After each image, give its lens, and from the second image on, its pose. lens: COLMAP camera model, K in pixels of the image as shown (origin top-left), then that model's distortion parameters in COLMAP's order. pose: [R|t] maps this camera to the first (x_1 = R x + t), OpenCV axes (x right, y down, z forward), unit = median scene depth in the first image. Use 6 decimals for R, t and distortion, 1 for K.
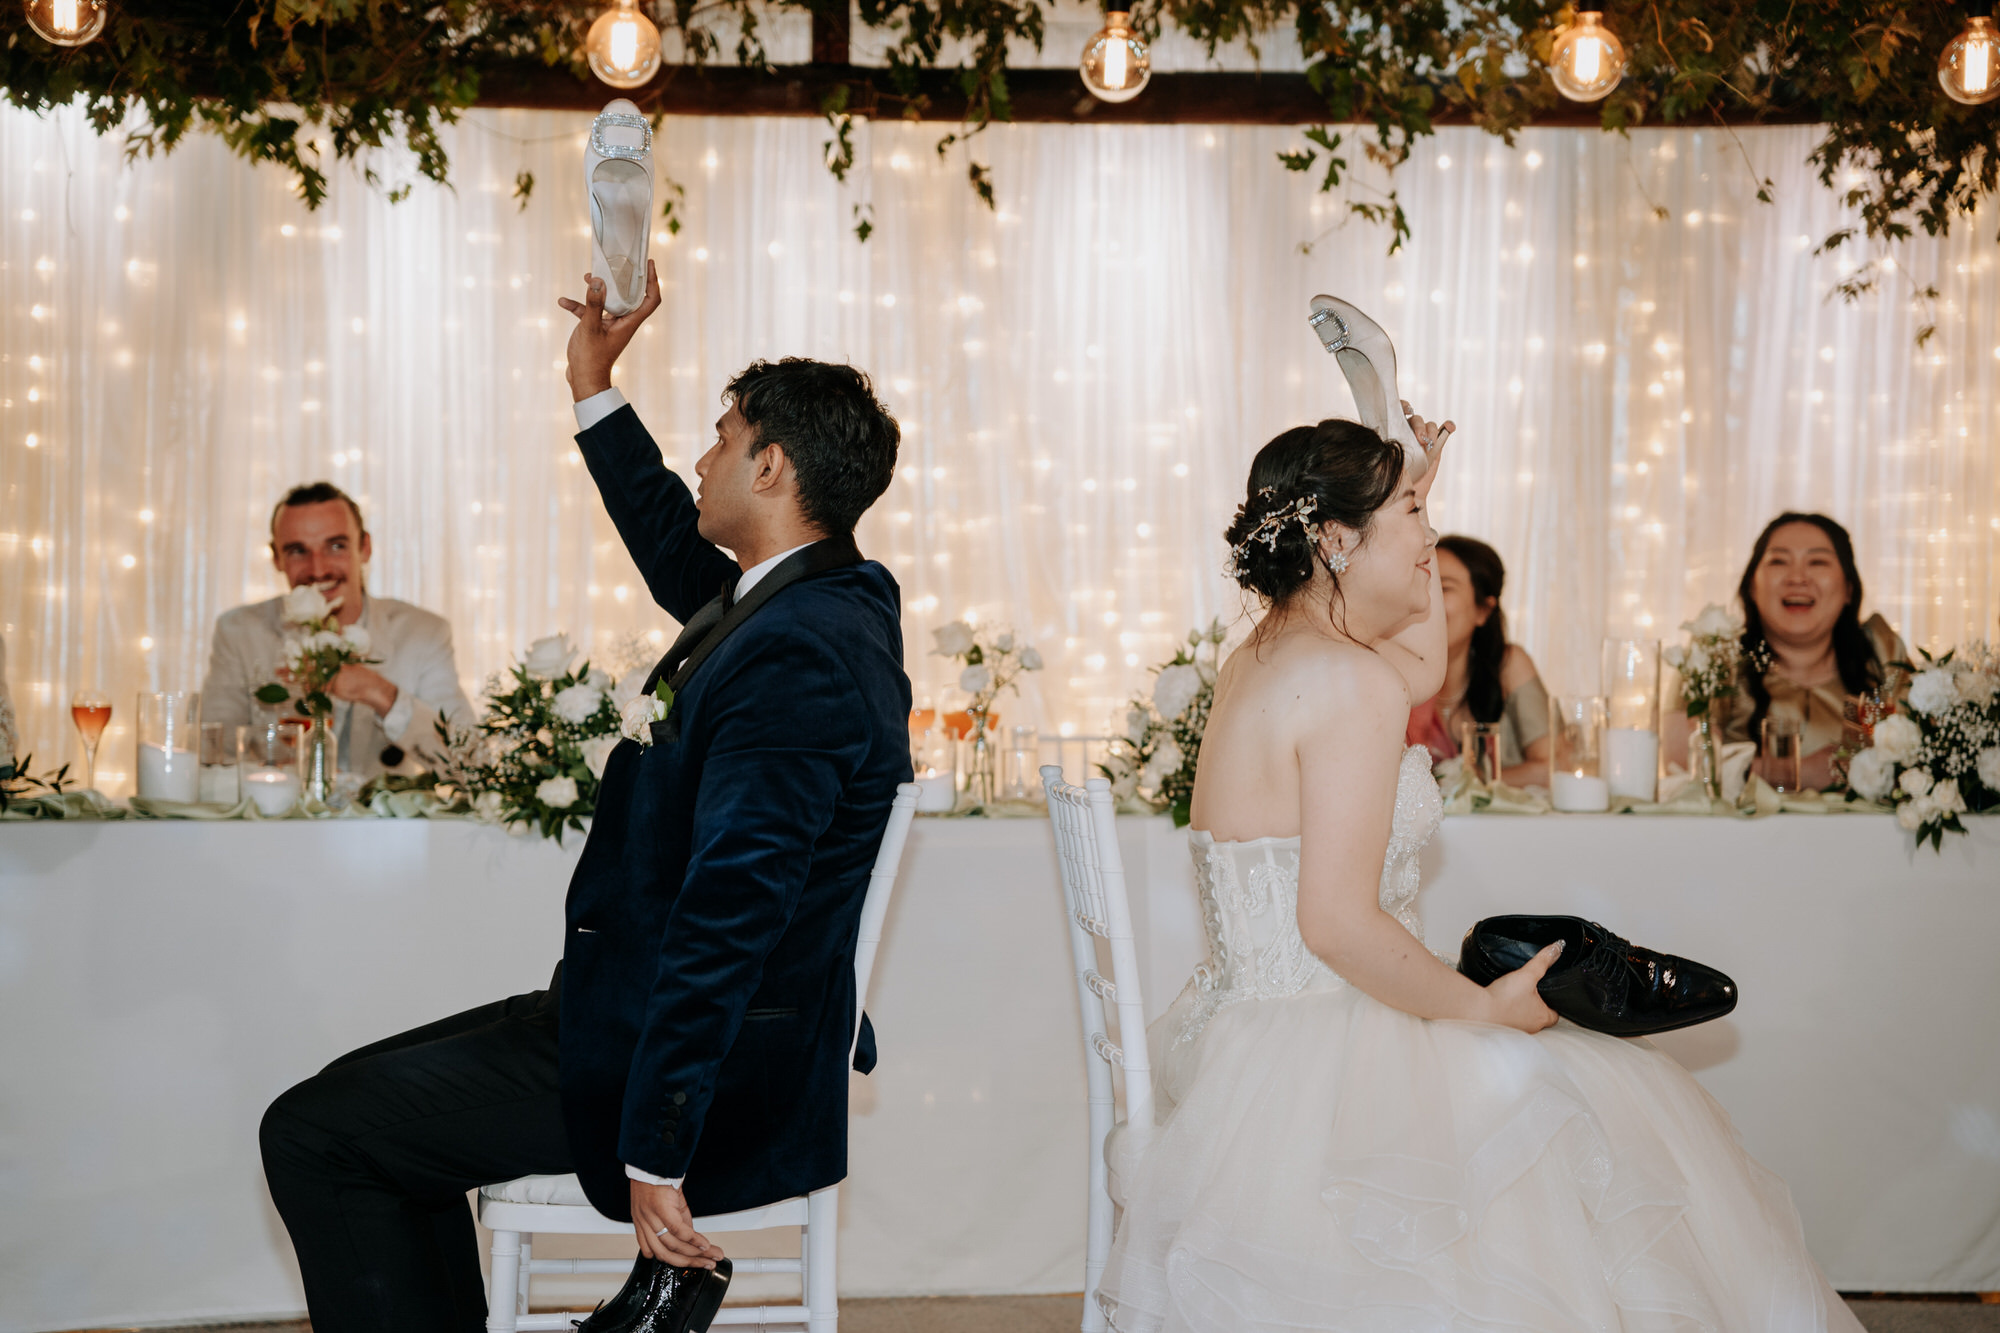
lens RADIAL K [[3539.5, 0, 976.1], [0, 3539.5, 662.9], [0, 0, 1]] dist [0.220056, 1.346610]
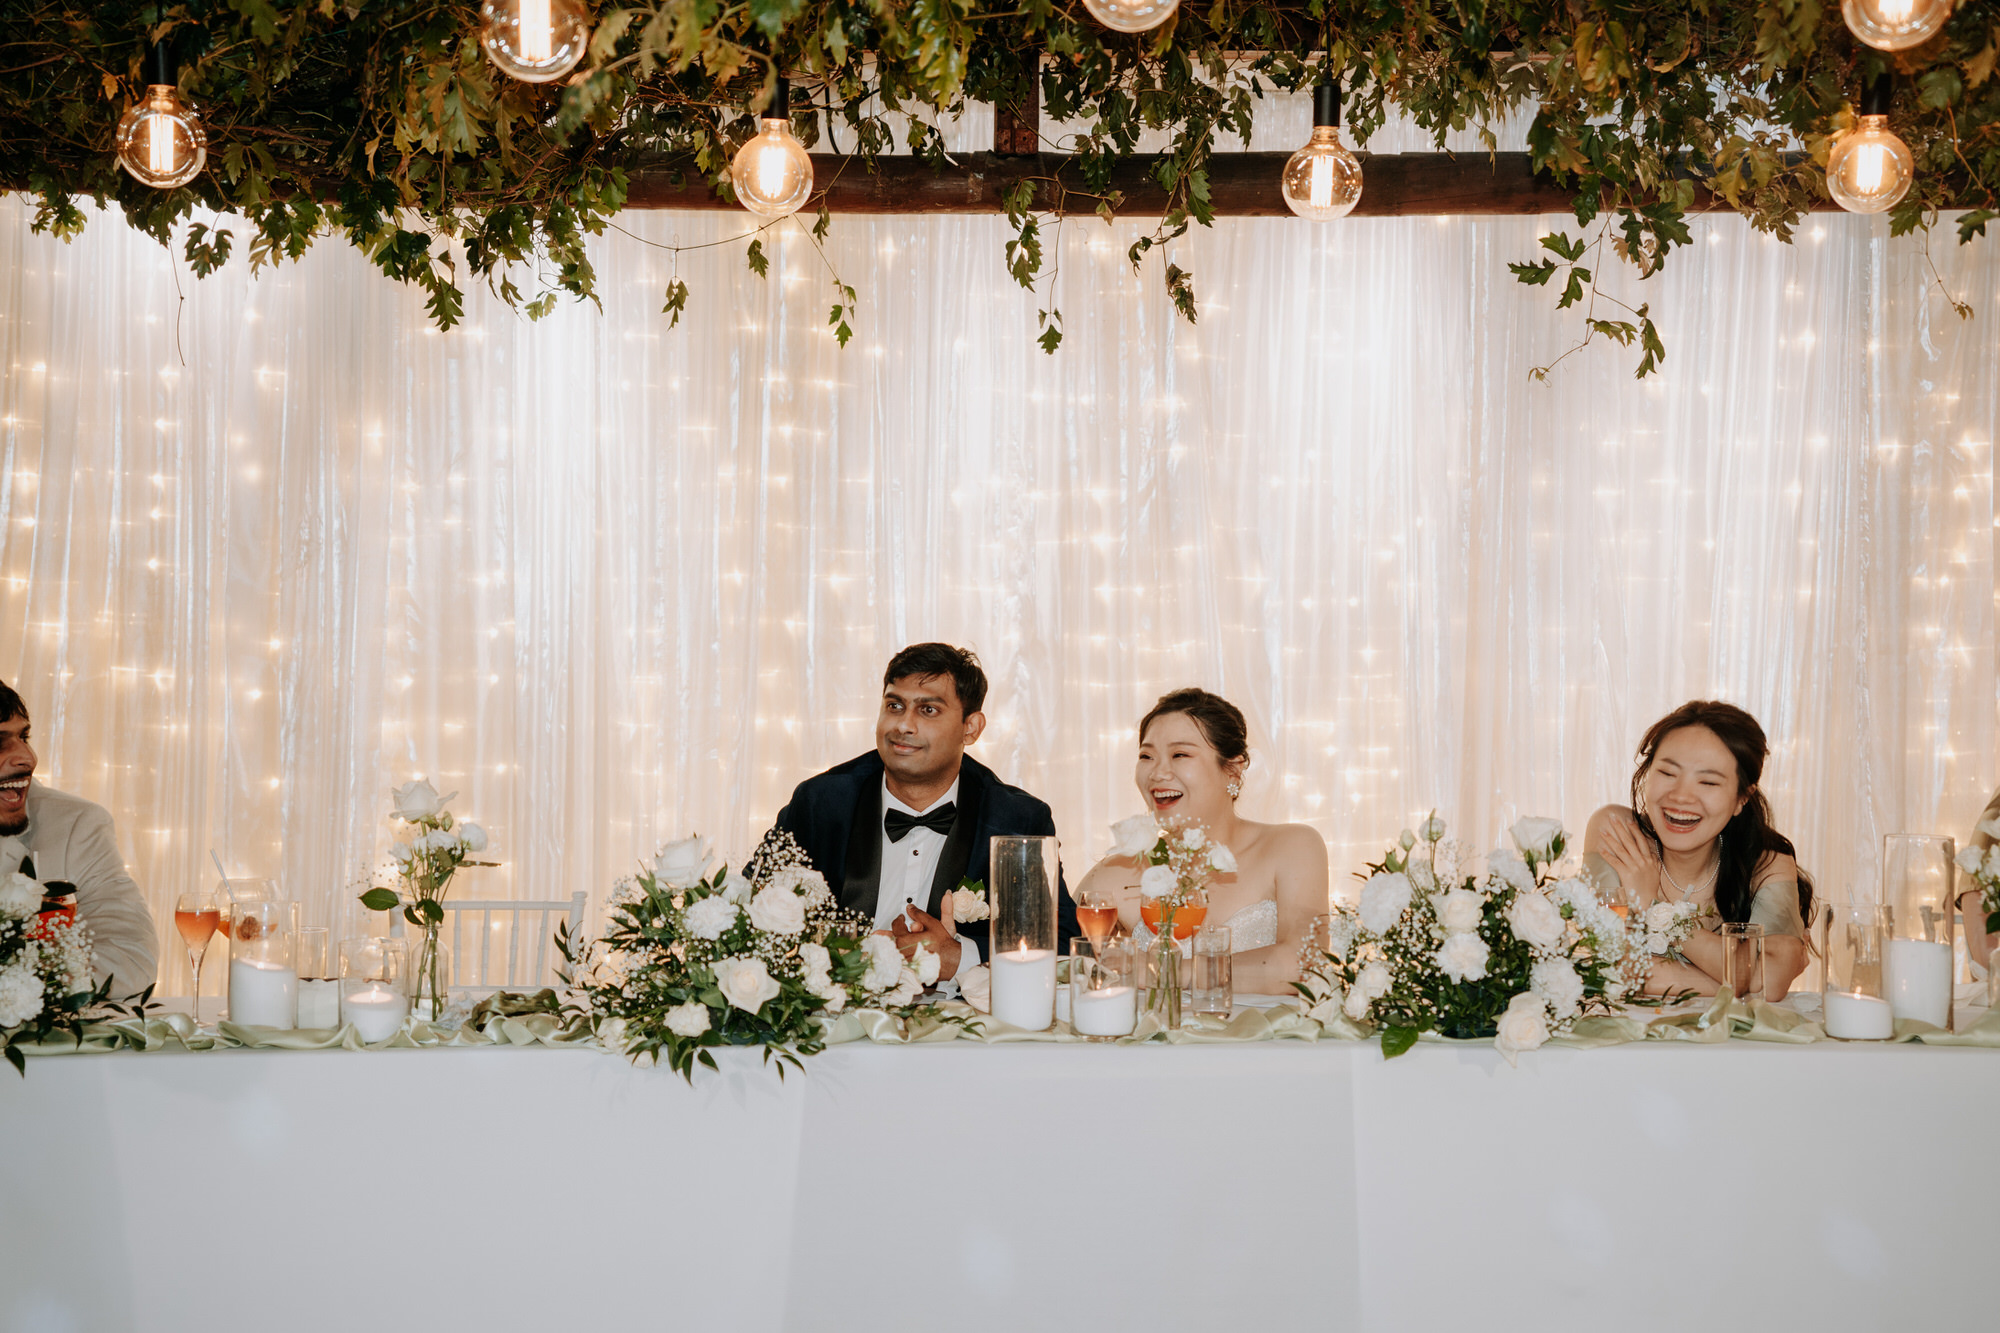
lens RADIAL K [[3811.8, 0, 1000.0], [0, 3811.8, 666.5], [0, 0, 1]] dist [0.220535, 2.659645]
pose [[0.998159, 0.002163, -0.060611, 0.014975], [-0.001836, 0.999983, 0.005458, -0.045830], [0.060622, -0.005336, 0.998147, 0.034055]]
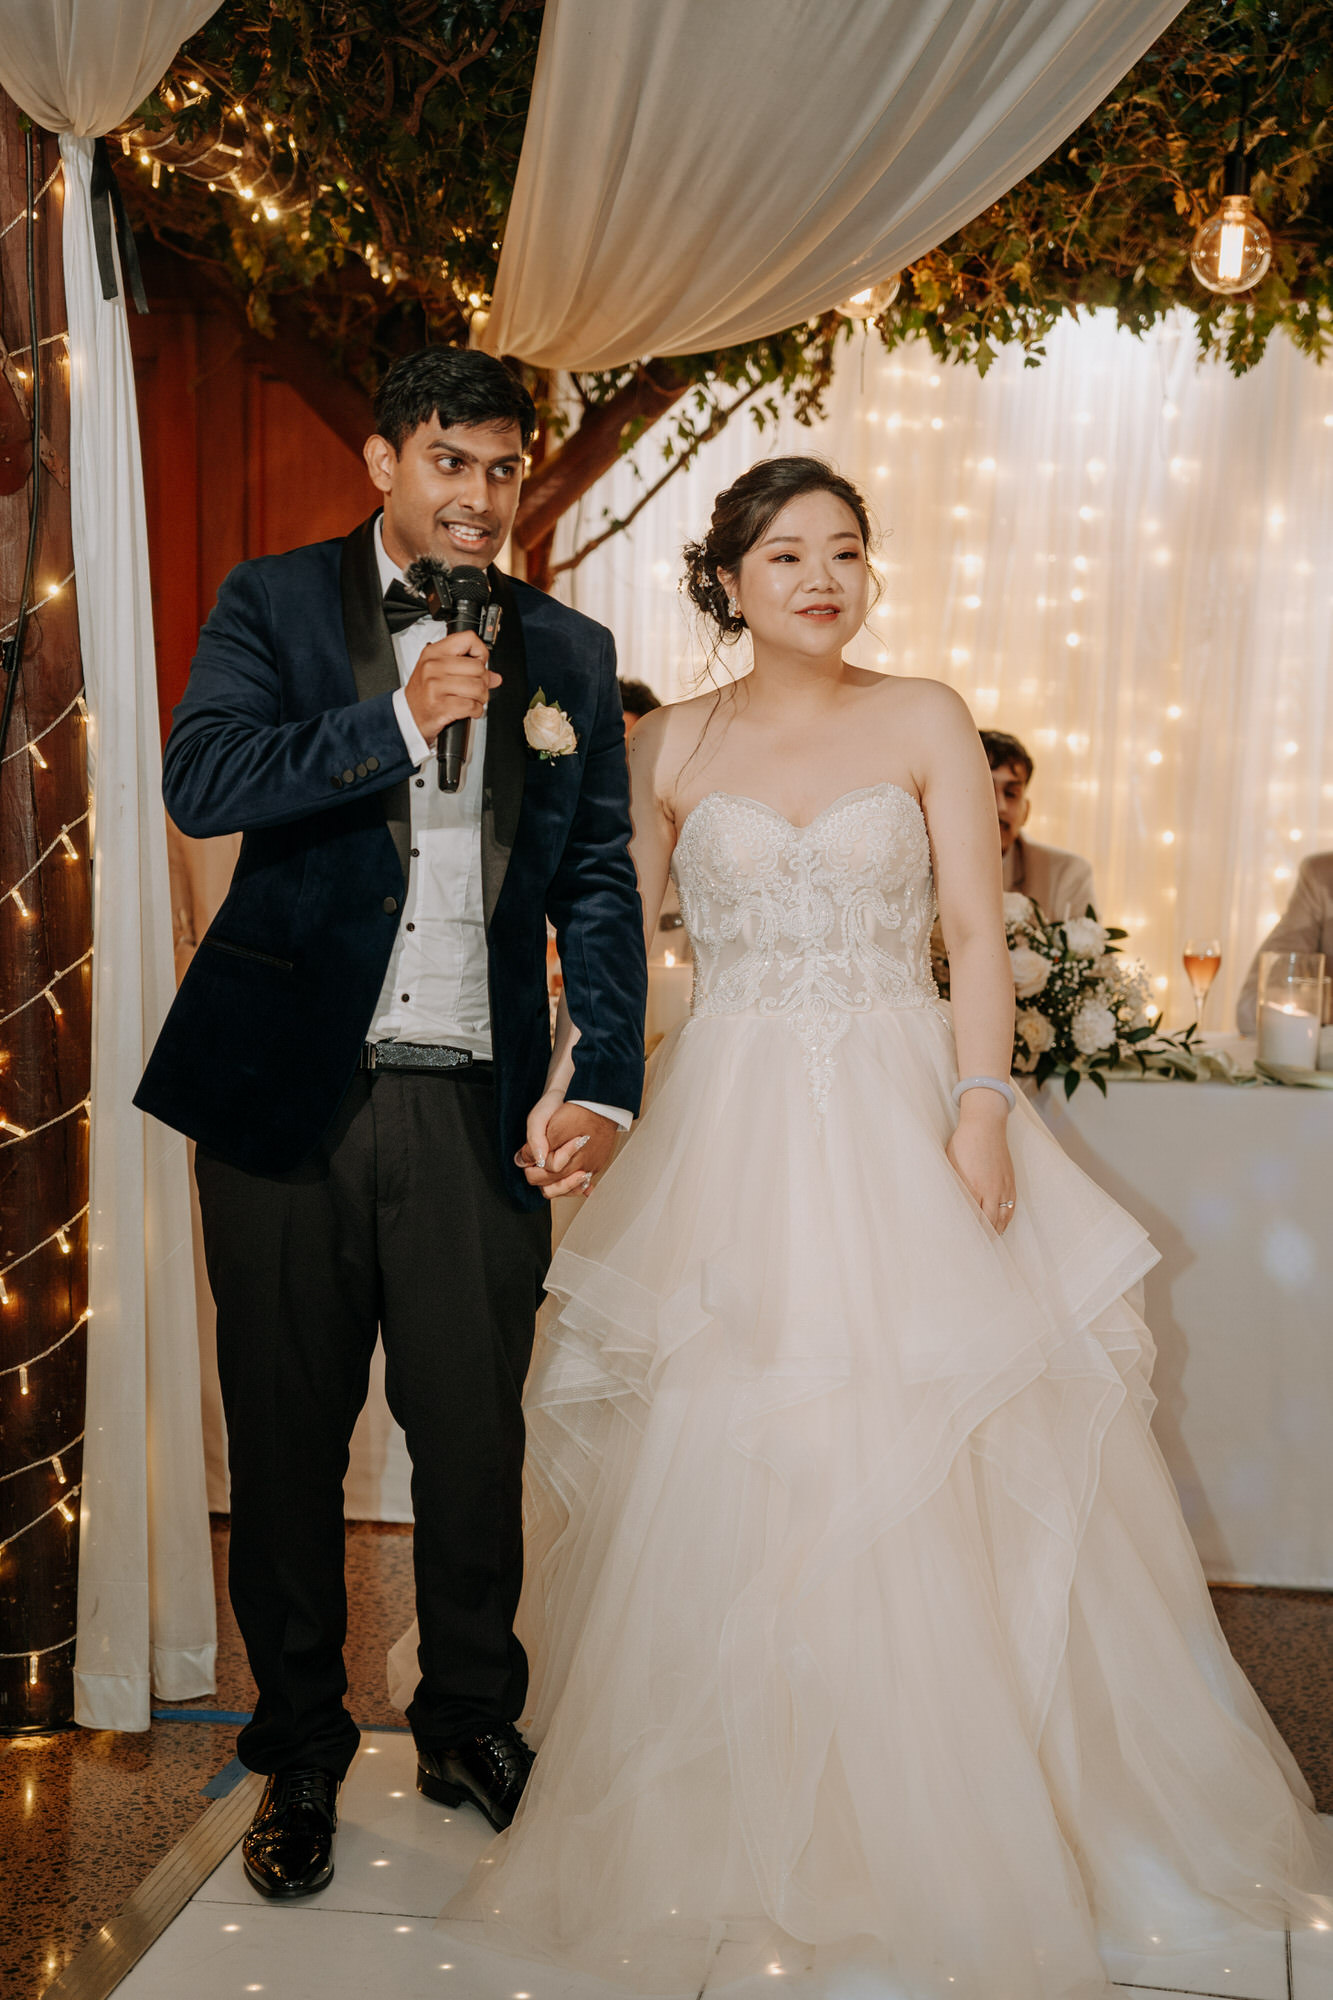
lens RADIAL K [[3343.4, 0, 666.5], [0, 3343.4, 1000.0], [0, 0, 1]] dist [0.184977, 1.041056]
pose [[0.954011, 0.047723, -0.295947, -0.091876], [-0.021541, 0.995608, 0.091110, -0.048773], [0.298996, -0.080545, 0.950849, 0.049324]]
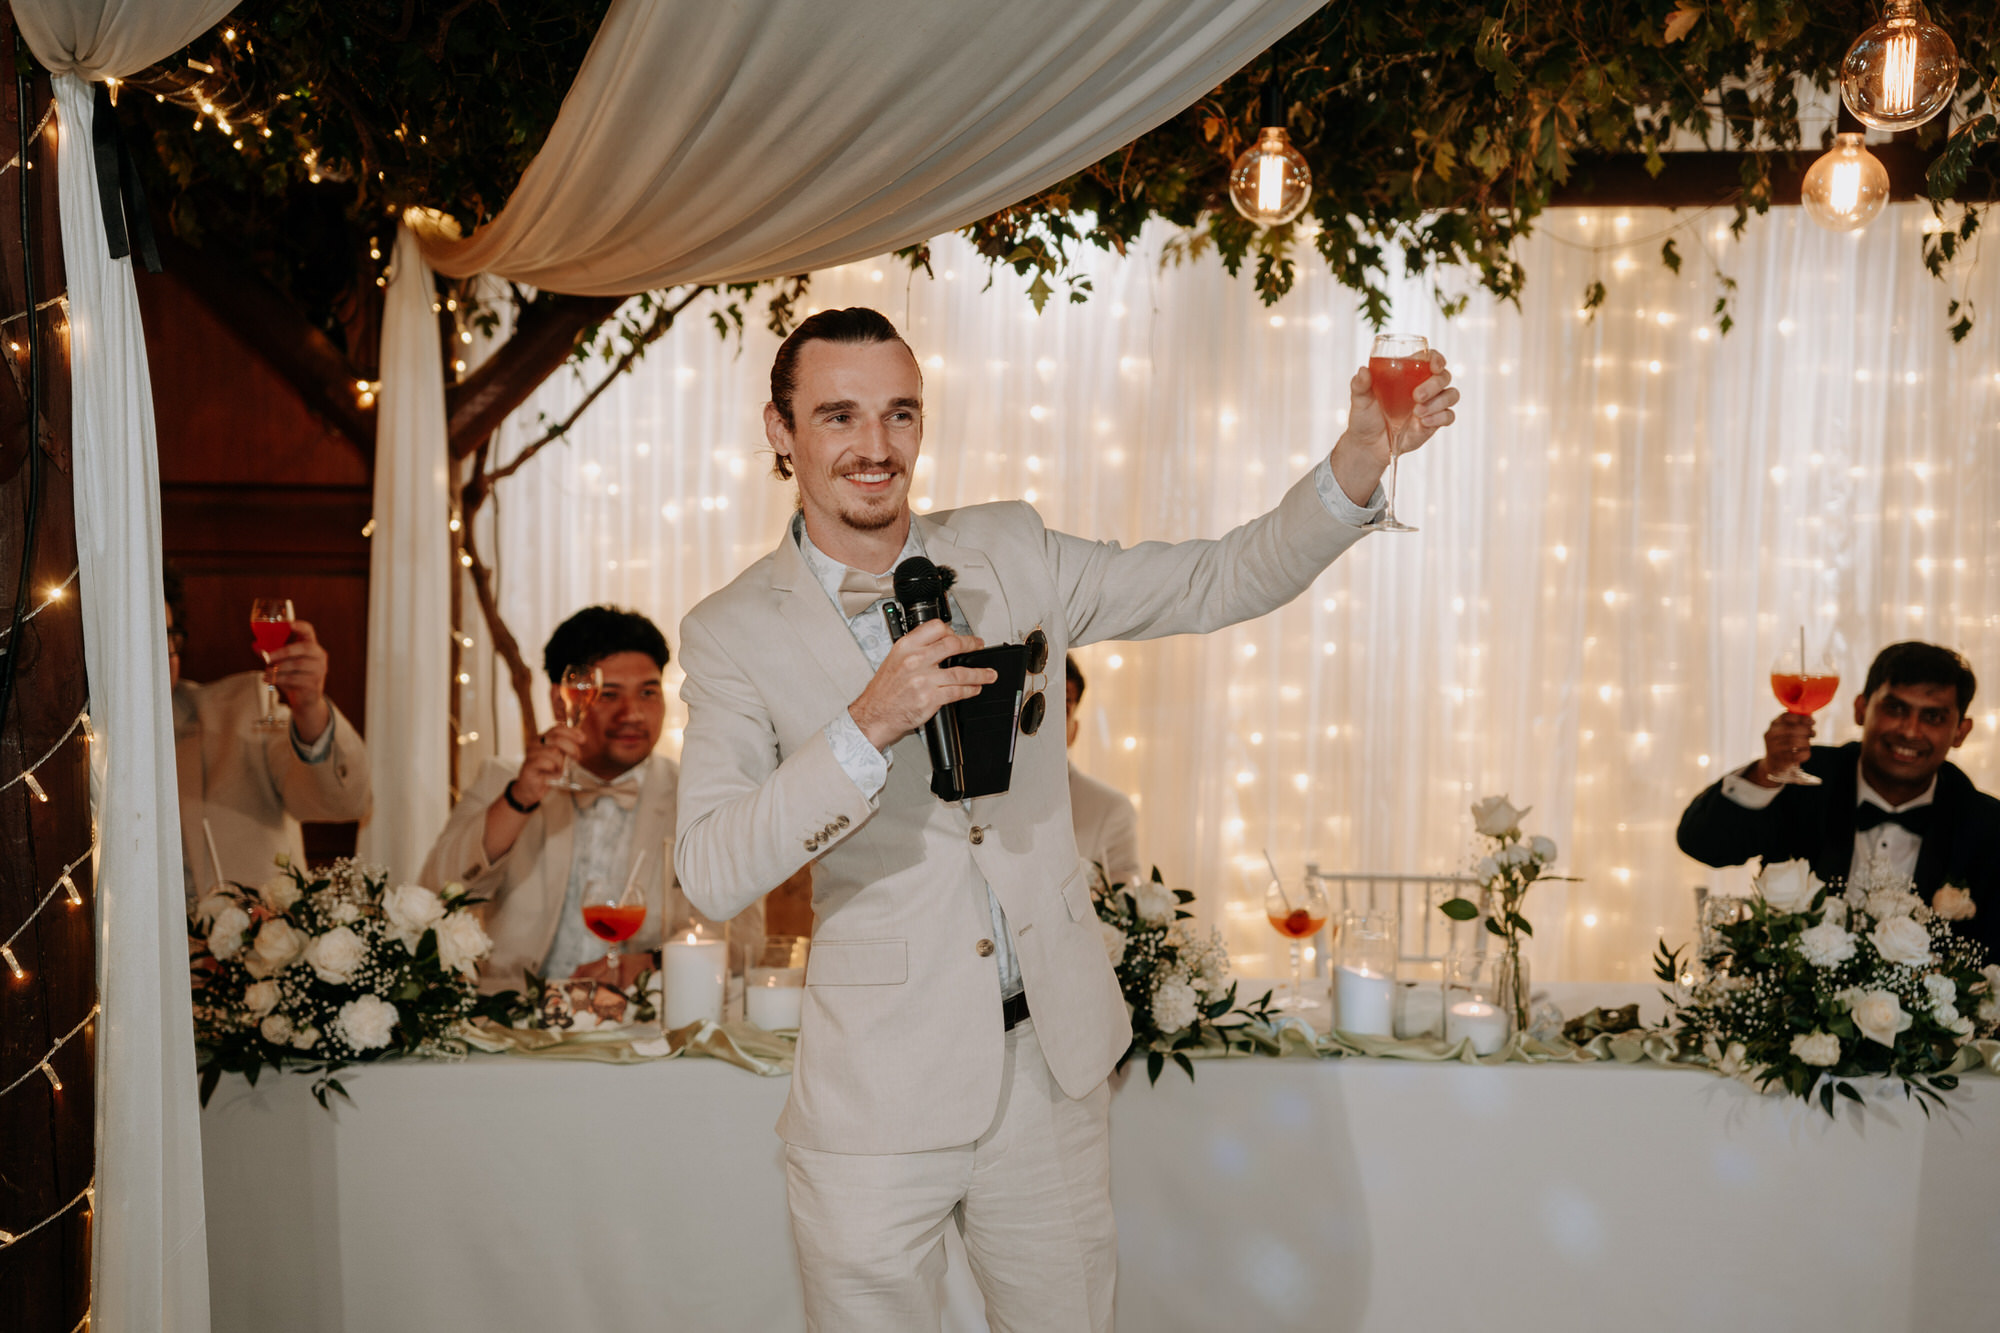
lens RADIAL K [[3327.4, 0, 1000.0], [0, 3327.4, 666.5], [0, 0, 1]] dist [0.350936, 0.059419]
pose [[0.992024, 0.012942, -0.125385, -0.170378], [-0.006933, 0.998812, 0.048238, -0.079226], [0.125860, -0.046984, 0.990935, 0.098435]]
